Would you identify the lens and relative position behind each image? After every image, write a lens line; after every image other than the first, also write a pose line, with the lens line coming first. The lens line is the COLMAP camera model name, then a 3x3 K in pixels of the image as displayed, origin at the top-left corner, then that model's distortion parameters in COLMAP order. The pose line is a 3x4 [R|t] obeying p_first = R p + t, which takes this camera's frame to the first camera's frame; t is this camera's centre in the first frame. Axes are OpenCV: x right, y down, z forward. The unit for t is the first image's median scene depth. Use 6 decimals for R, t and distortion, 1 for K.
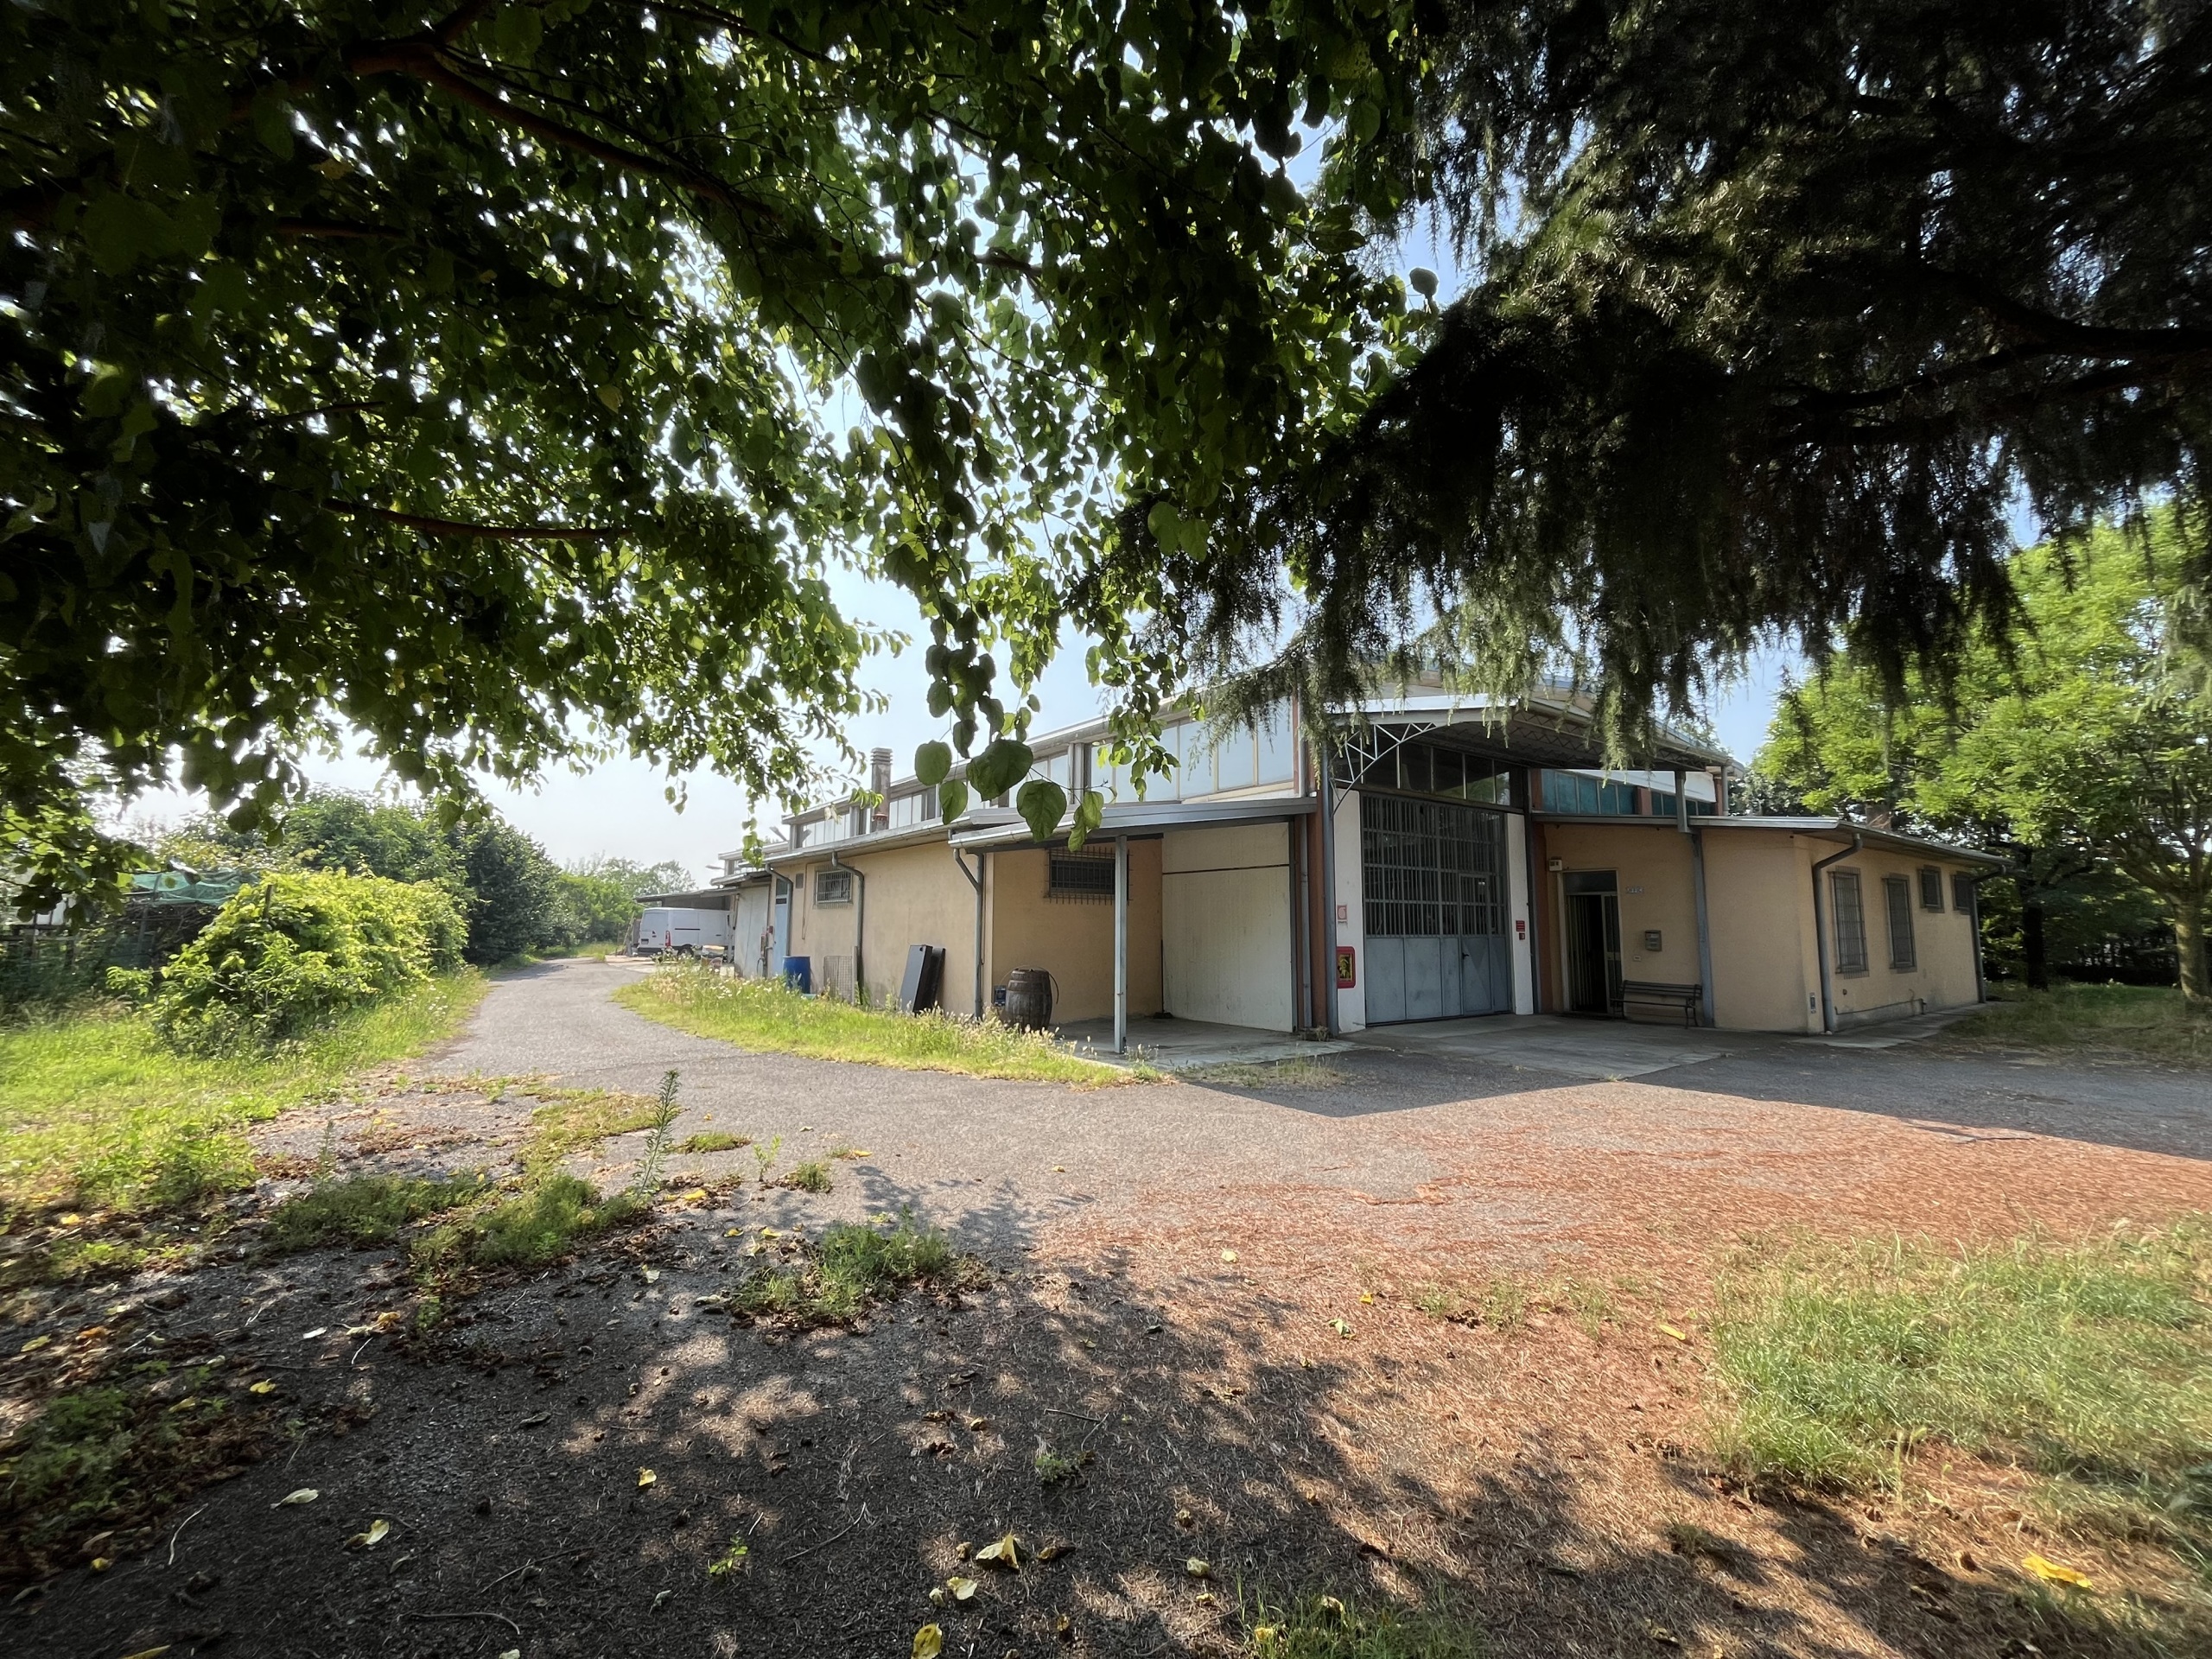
lens RADIAL K [[897.6, 0, 1100.3], [0, 897.6, 829.9], [0, 0, 1]] dist [-0.000769, -0.000767]
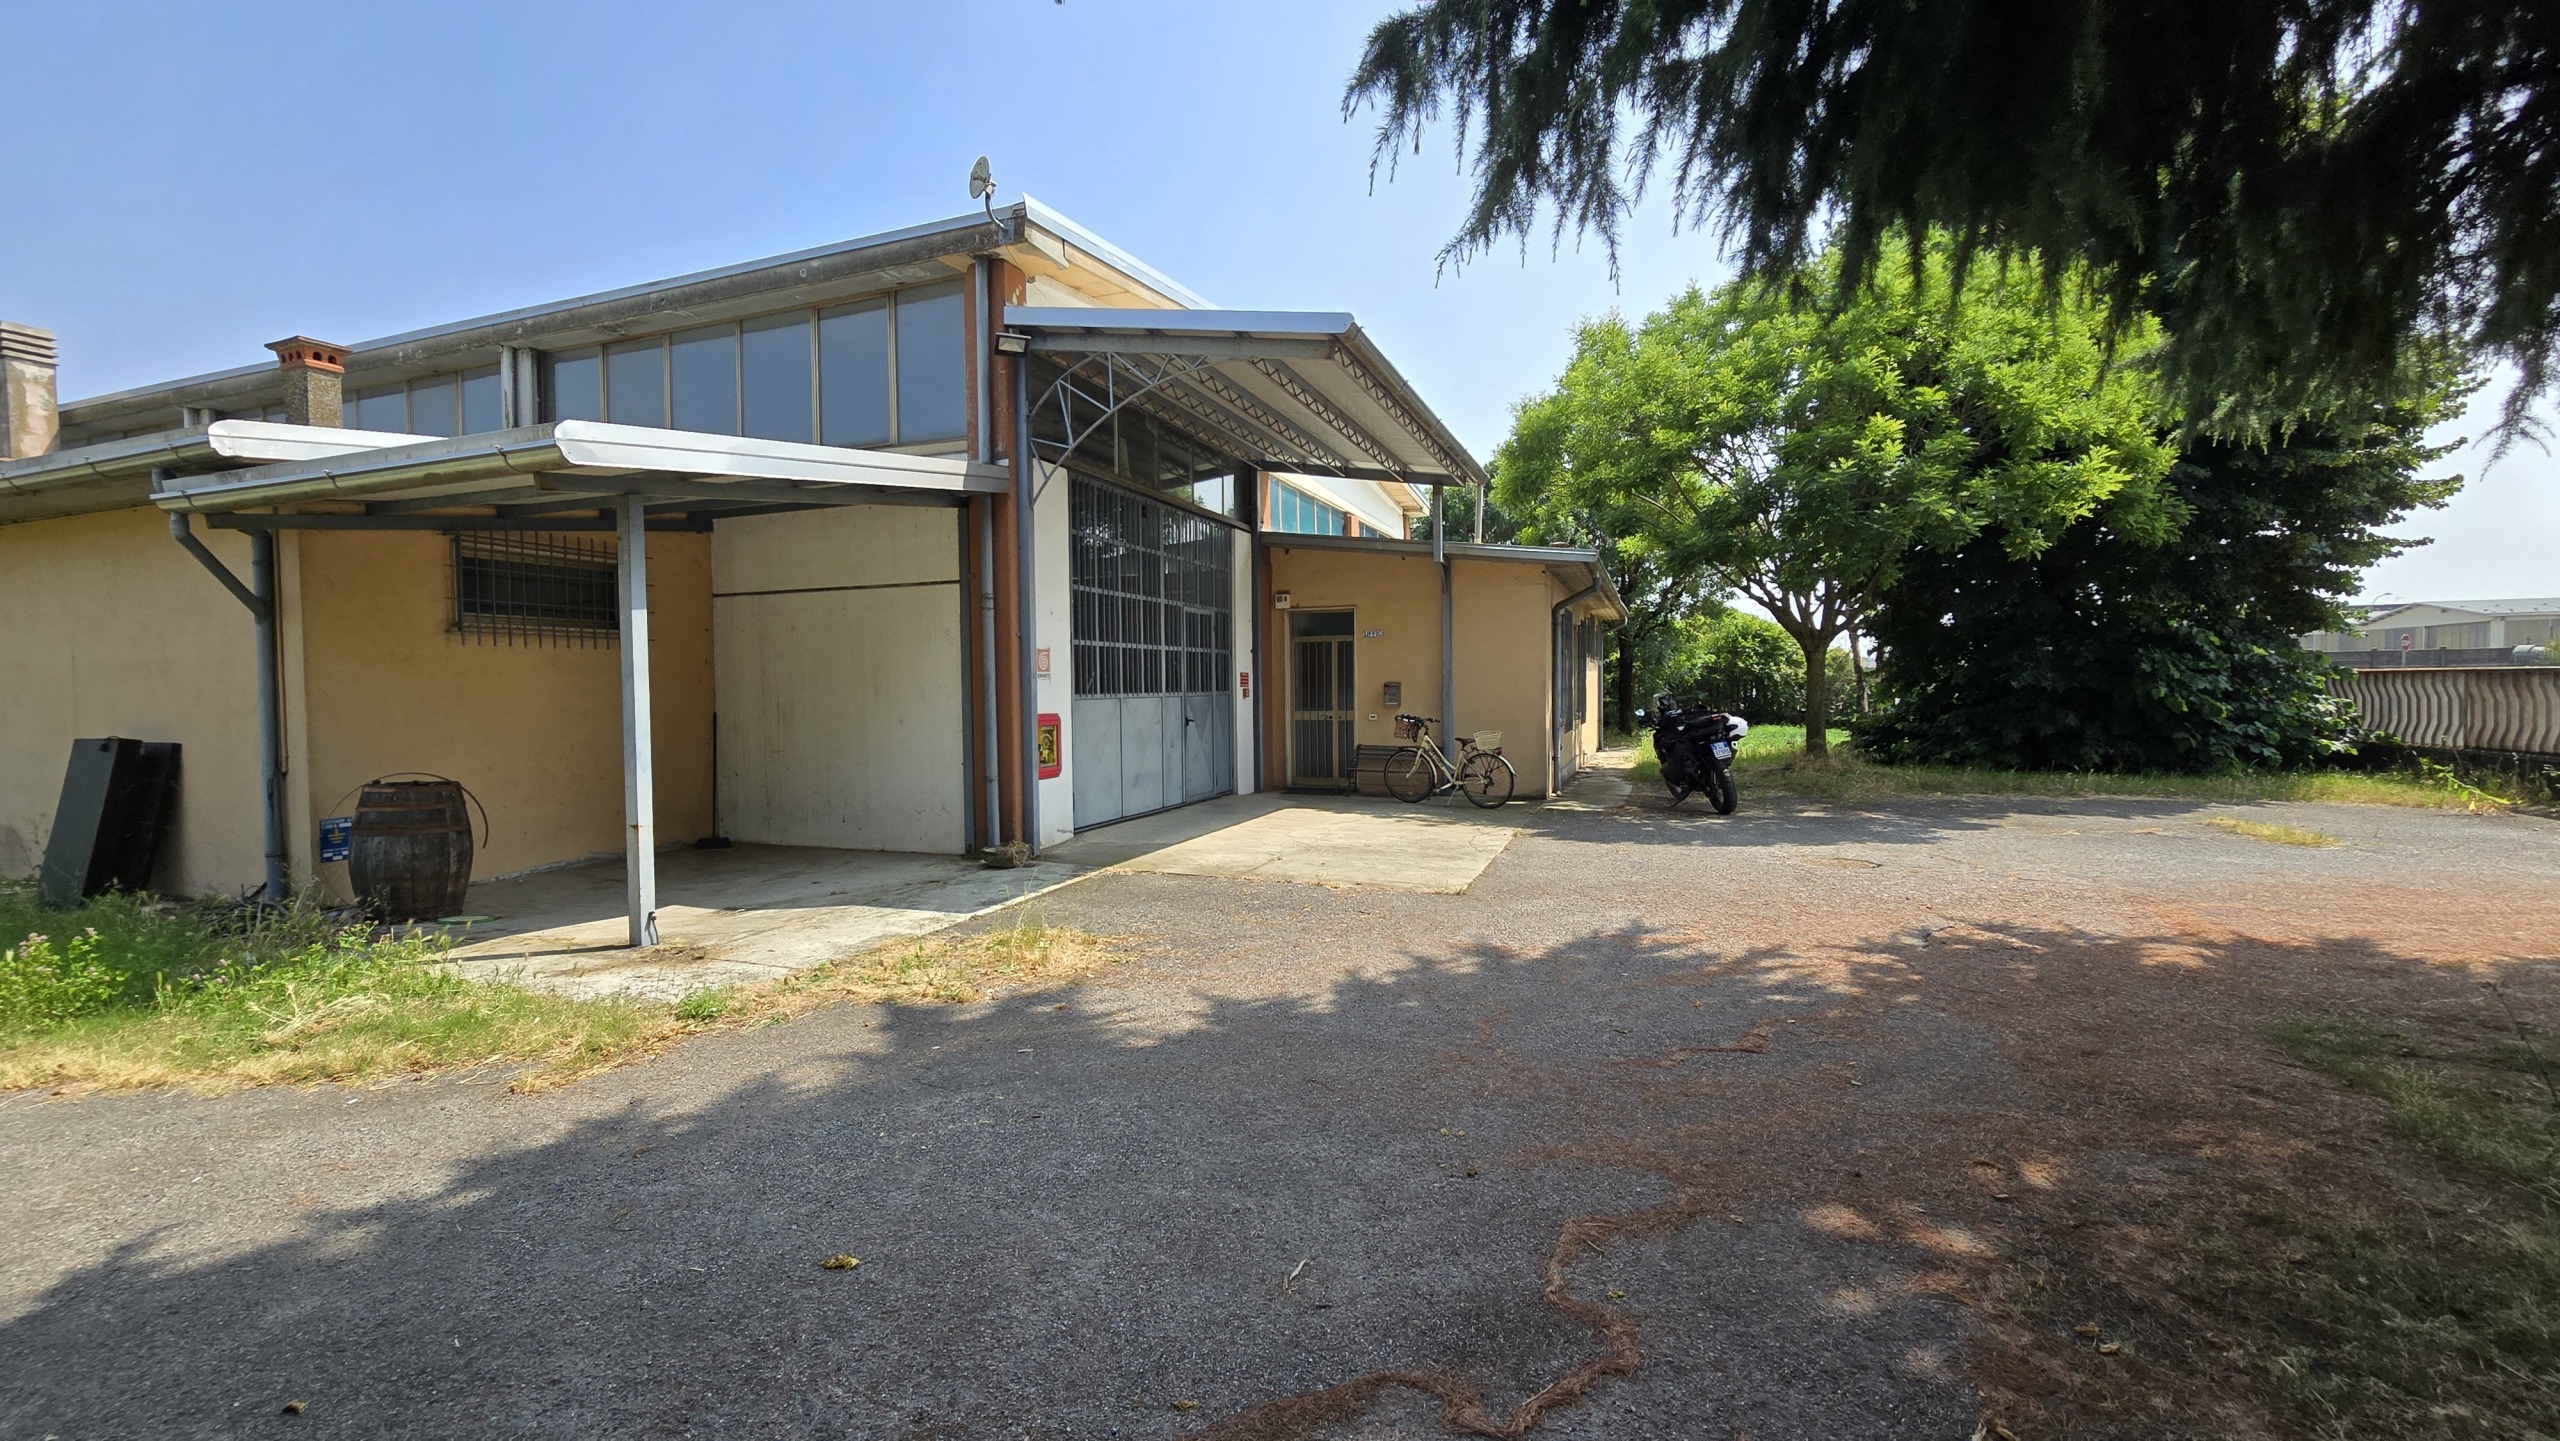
lens RADIAL K [[1055.5, 0, 1270.8], [0, 1055.5, 712.9], [0, 0, 1]] dist [0.000107, -0.000077]
pose [[0.840480, -0.028908, 0.541071, 0.002620], [-0.040979, 0.992325, 0.116671, 0.064801], [-0.540291, -0.120232, 0.832844, 0.524773]]
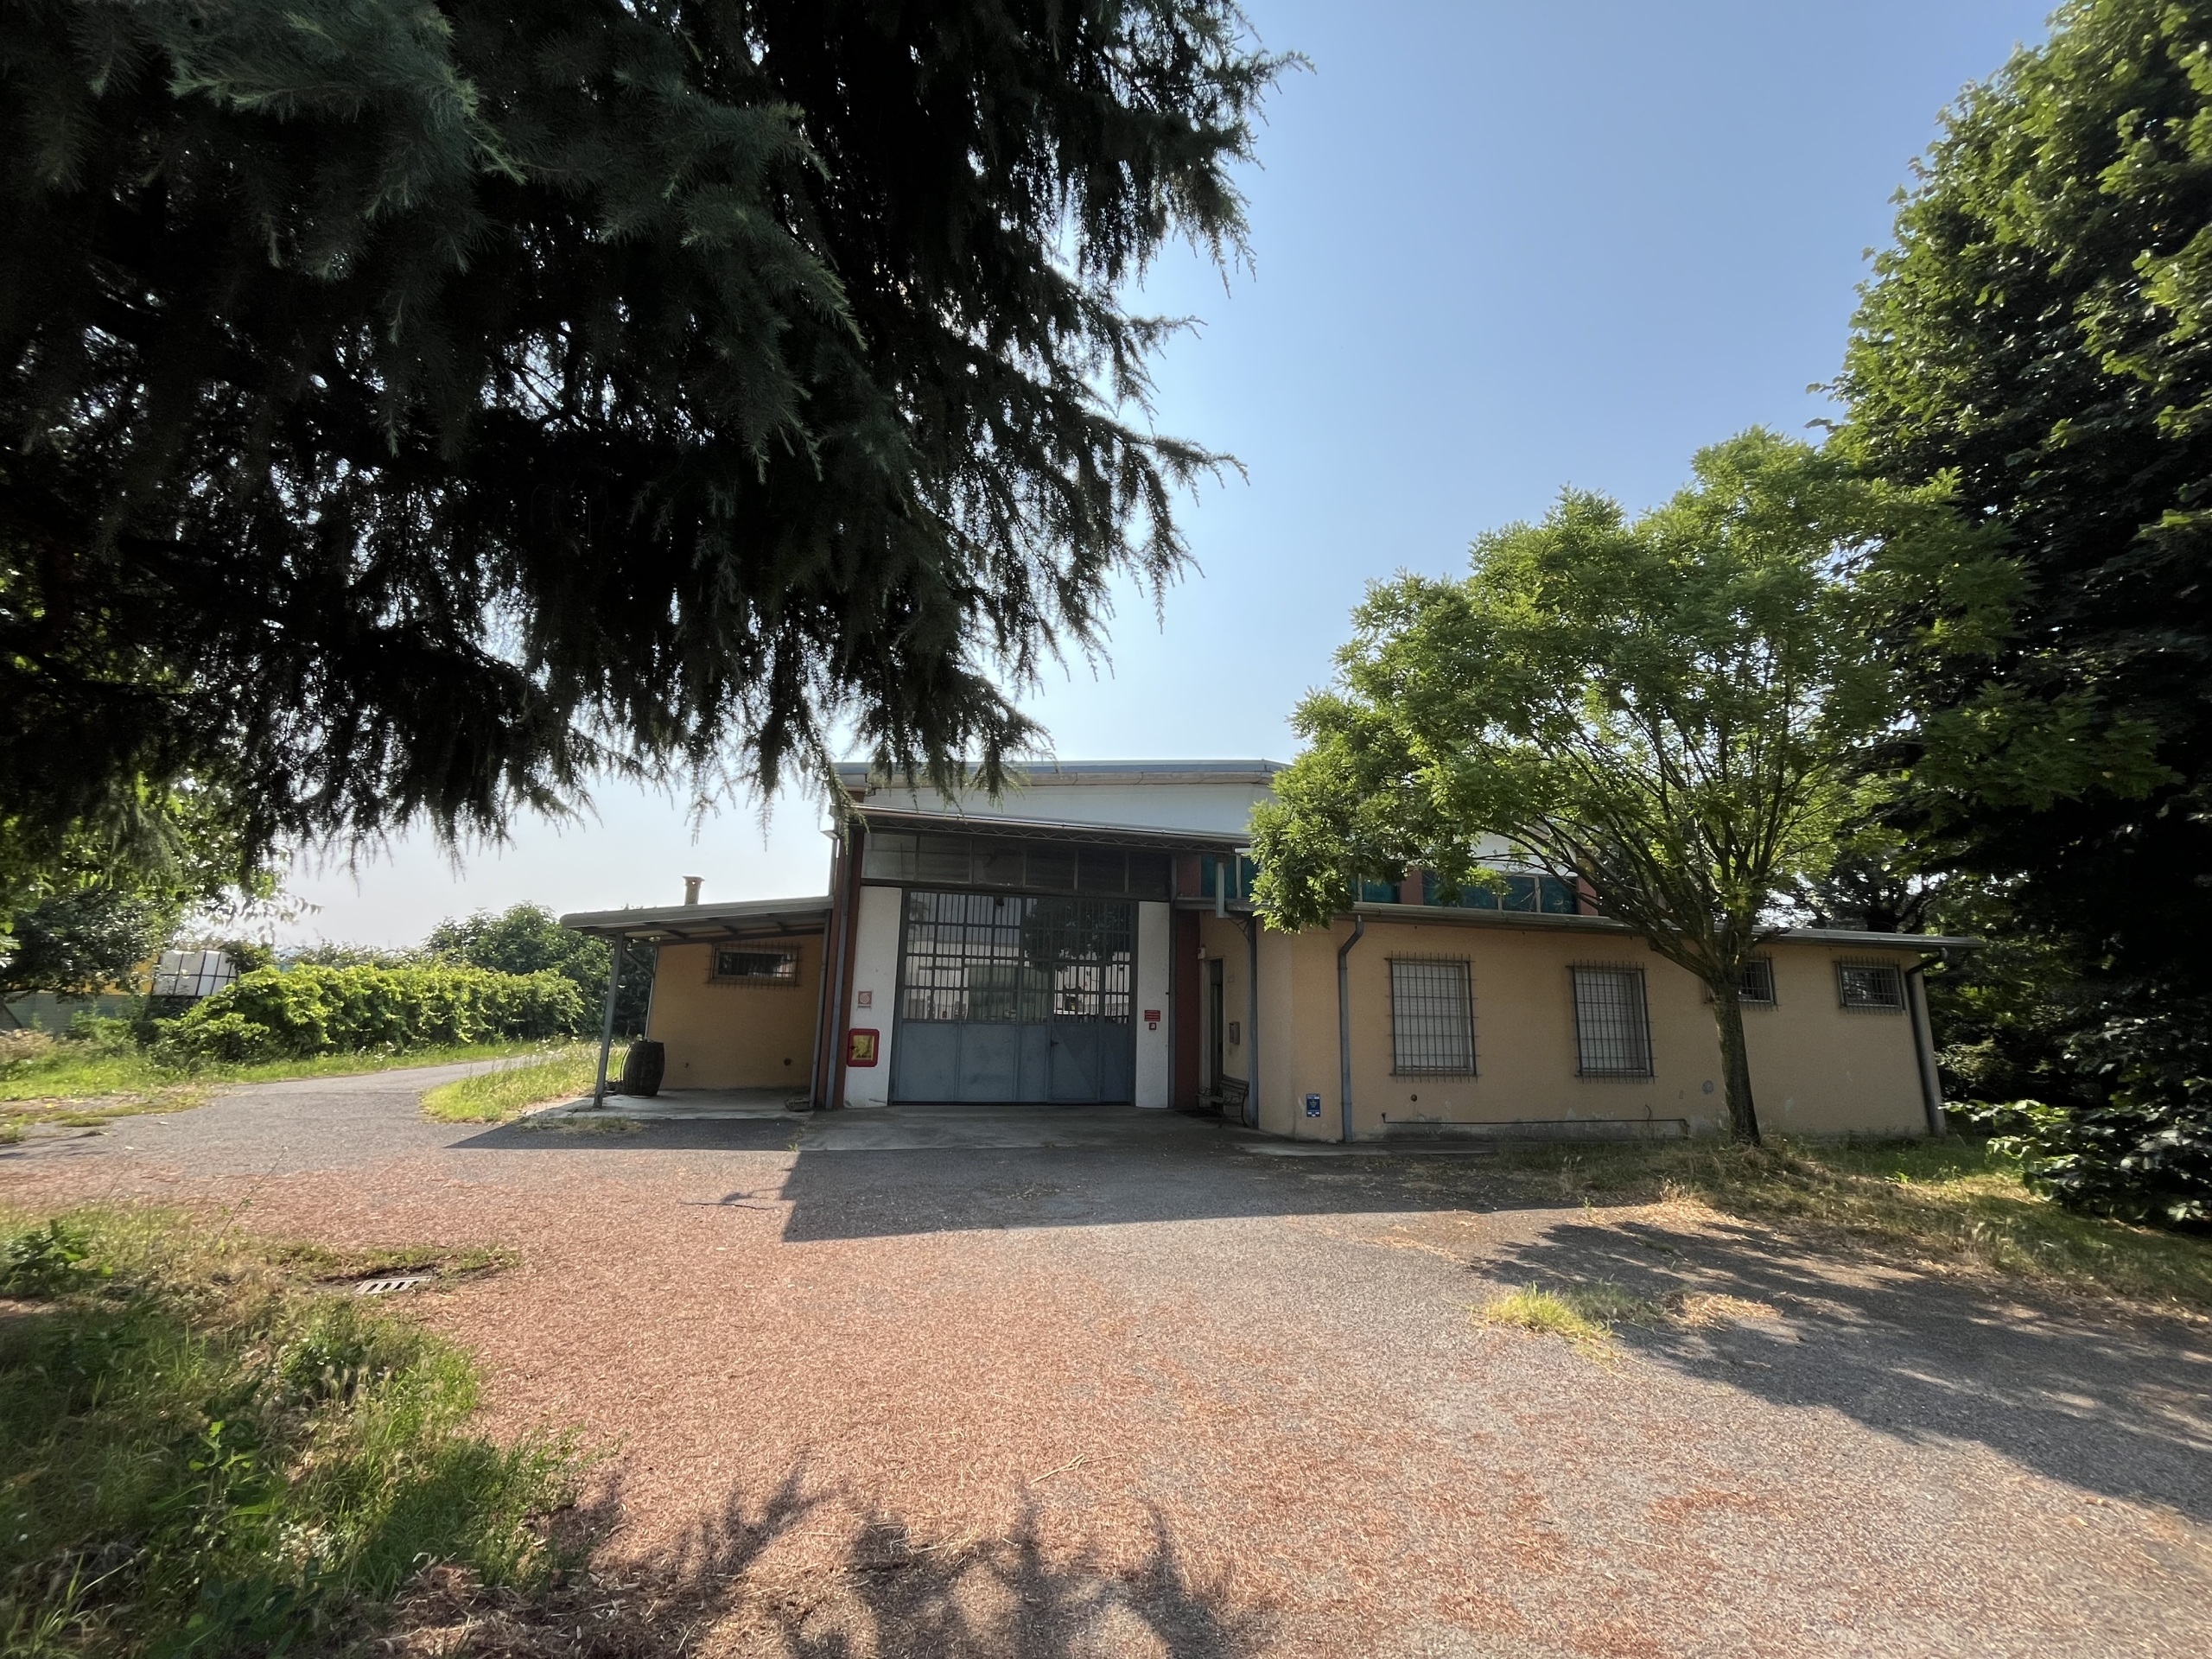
lens RADIAL K [[897.6, 0, 1100.3], [0, 897.6, 829.9], [0, 0, 1]] dist [-0.000769, -0.000767]
pose [[0.928824, -0.049491, -0.367202, 1.748917], [0.014574, 0.995152, -0.097260, -0.008725], [0.370235, 0.084986, 0.925042, 0.076999]]
